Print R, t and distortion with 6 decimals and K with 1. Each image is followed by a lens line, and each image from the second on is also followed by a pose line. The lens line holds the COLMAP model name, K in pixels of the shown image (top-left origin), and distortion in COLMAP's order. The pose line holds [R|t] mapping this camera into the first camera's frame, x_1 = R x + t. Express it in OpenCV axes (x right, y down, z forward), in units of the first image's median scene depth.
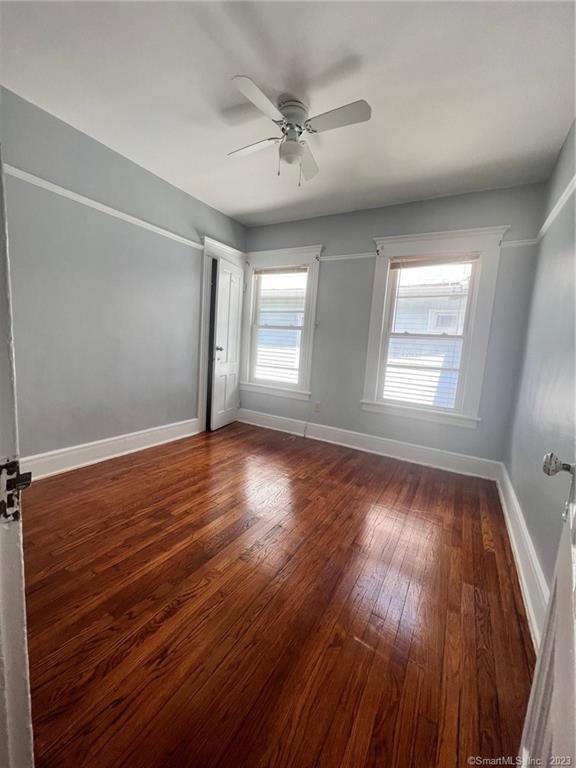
lens RADIAL K [[307.3, 0, 290.4], [0, 307.3, 381.7], [0, 0, 1]] dist [0.001375, 0.000256]
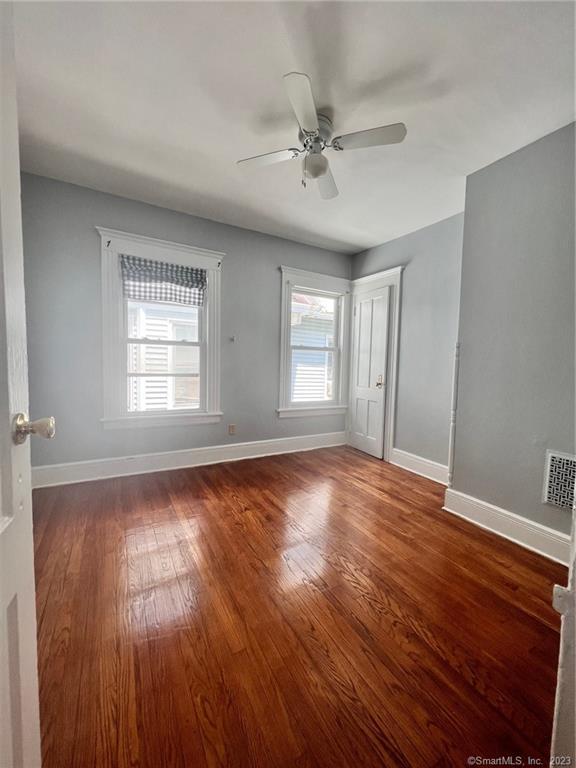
lens RADIAL K [[307.3, 0, 290.4], [0, 307.3, 381.7], [0, 0, 1]] dist [0.001375, 0.000256]
pose [[0.490207, -0.110827, 0.864532, -0.689194], [0.113578, 0.991548, 0.062709, -0.101531], [-0.864175, 0.067451, 0.498651, 0.412993]]
